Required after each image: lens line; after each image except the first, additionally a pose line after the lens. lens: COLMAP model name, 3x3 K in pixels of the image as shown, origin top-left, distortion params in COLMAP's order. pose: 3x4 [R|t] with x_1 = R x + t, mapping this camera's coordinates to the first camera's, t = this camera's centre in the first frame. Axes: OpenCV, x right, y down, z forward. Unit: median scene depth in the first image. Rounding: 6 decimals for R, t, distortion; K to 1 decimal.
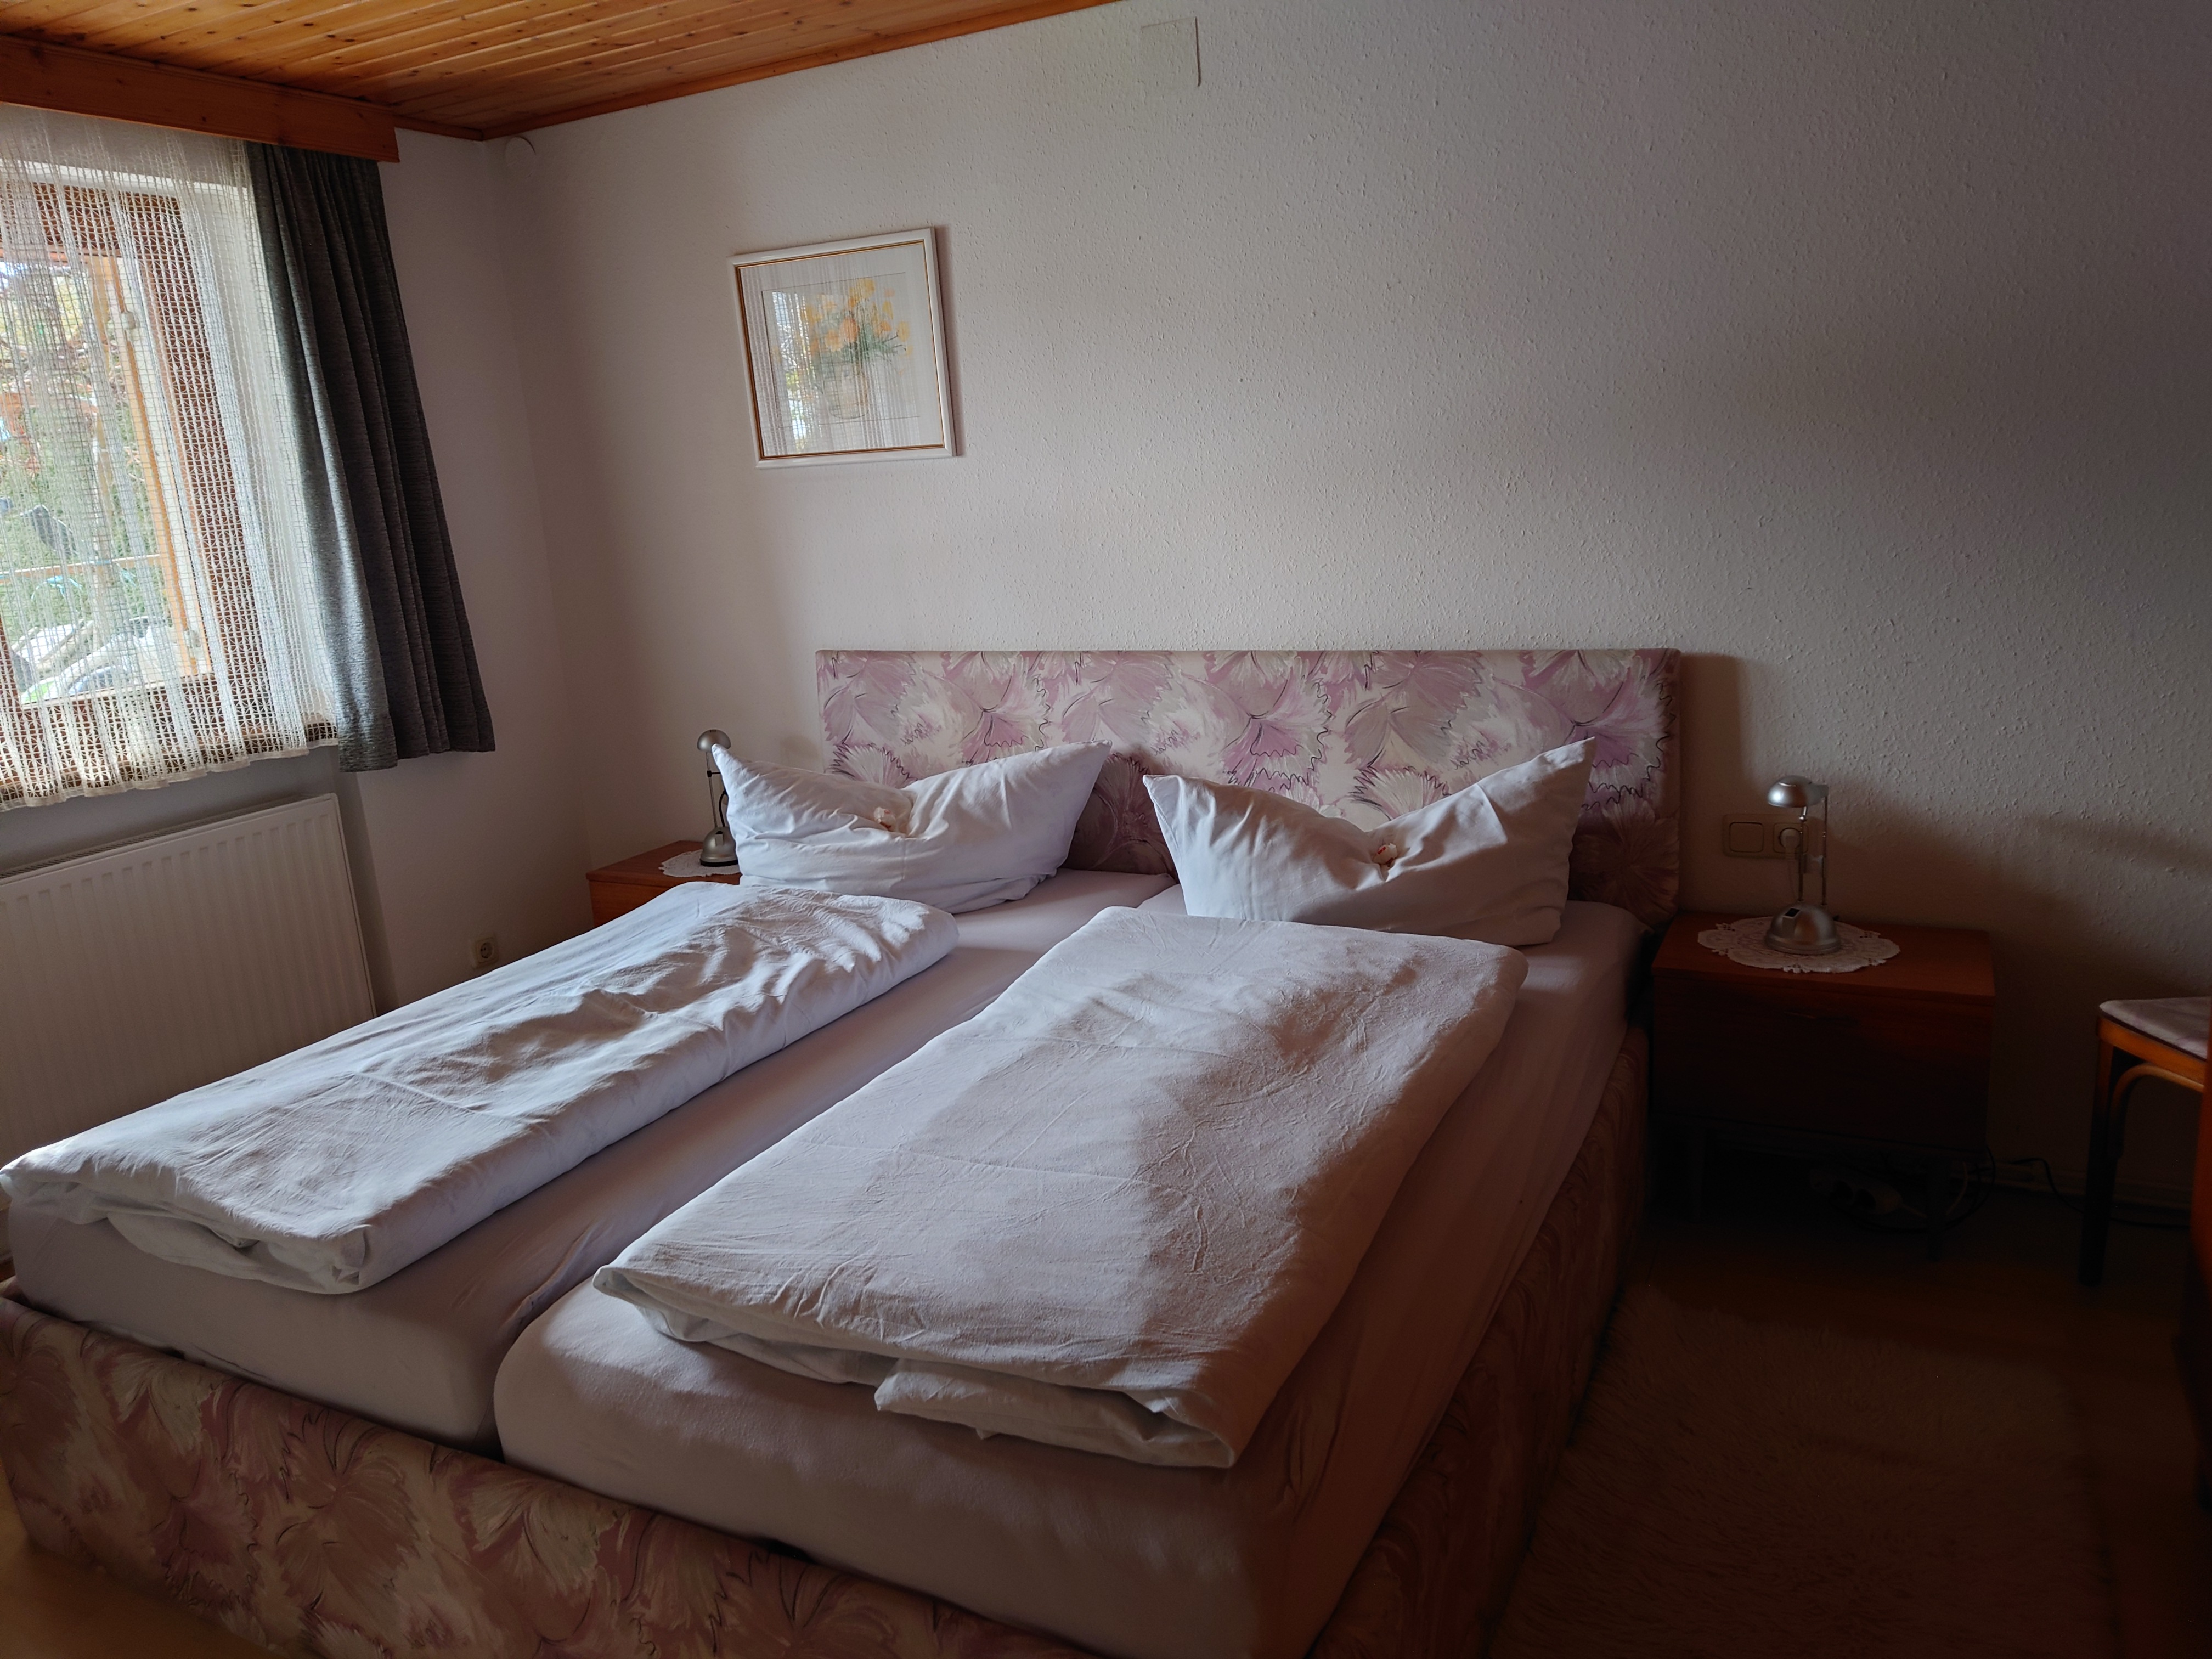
lens RADIAL K [[1572.9, 0, 1099.4], [0, 1572.9, 837.9], [0, 0, 1]] dist [0.076943, -0.085742]
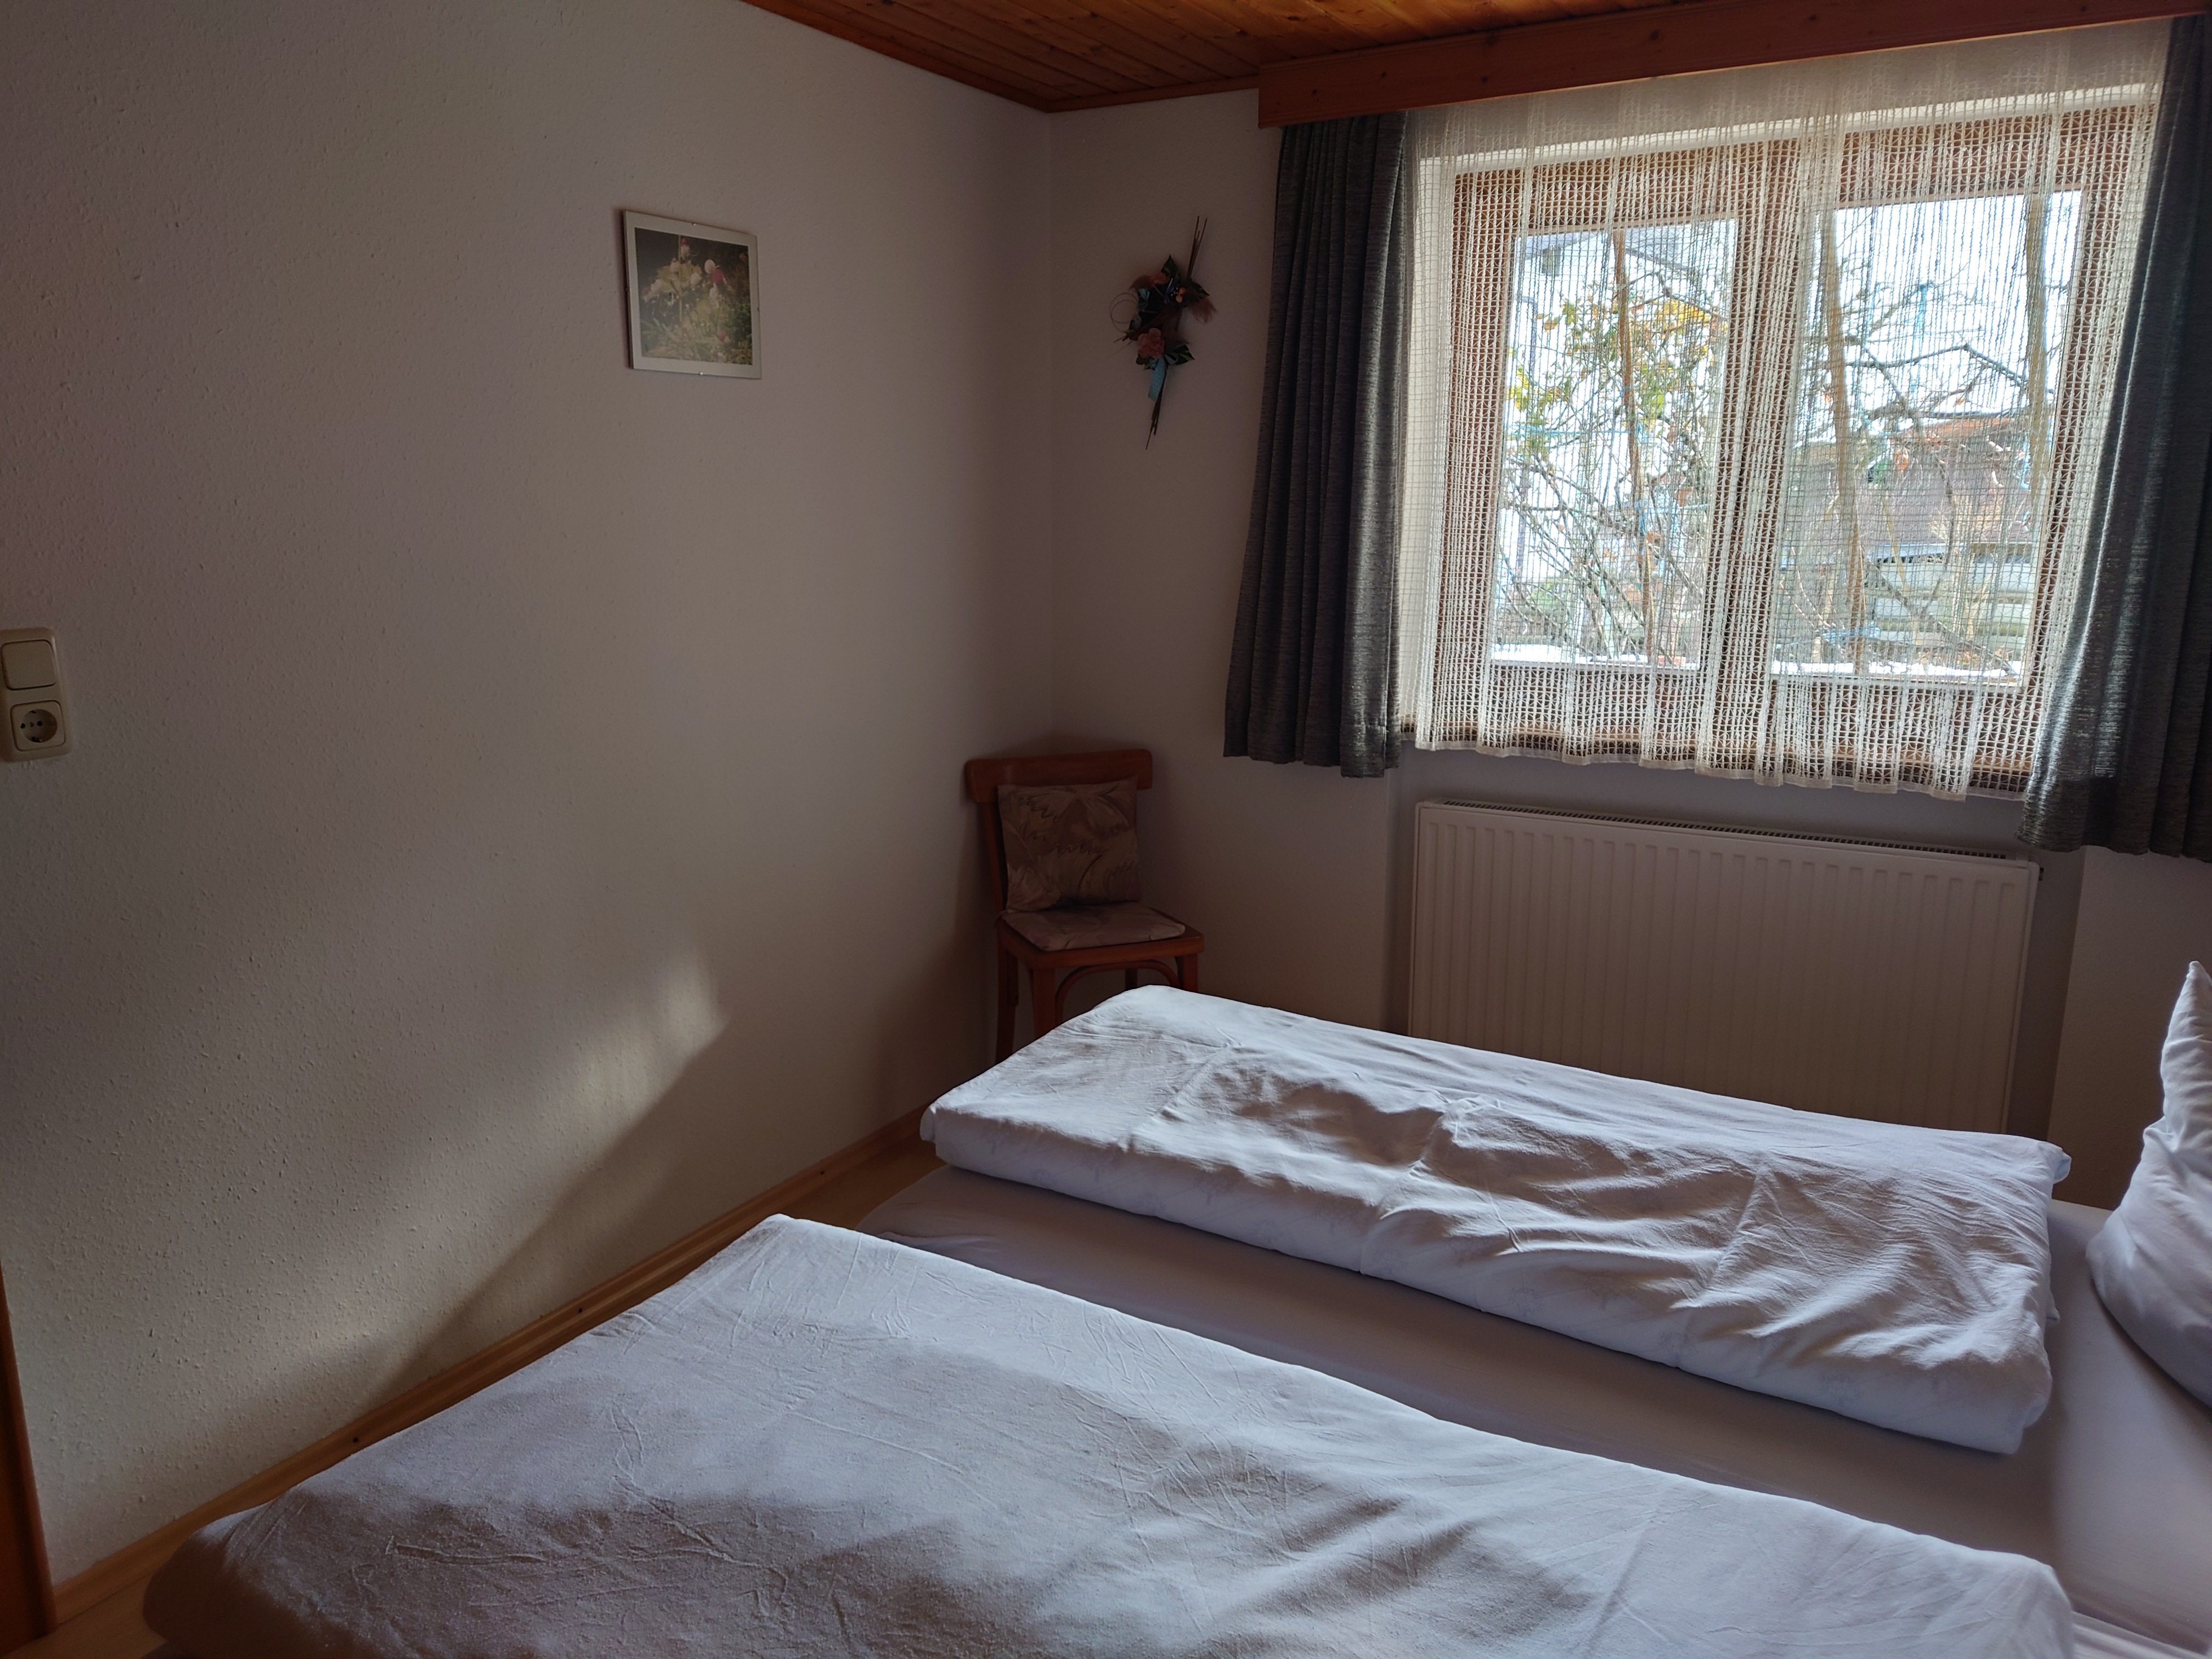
lens RADIAL K [[1572.9, 0, 1099.4], [0, 1572.9, 837.9], [0, 0, 1]] dist [0.076943, -0.085742]
pose [[-0.071139, 0.289928, -0.954401, 0.475078], [-0.233972, 0.925280, 0.298521, -0.259817], [0.969637, 0.244539, 0.002012, 0.846544]]
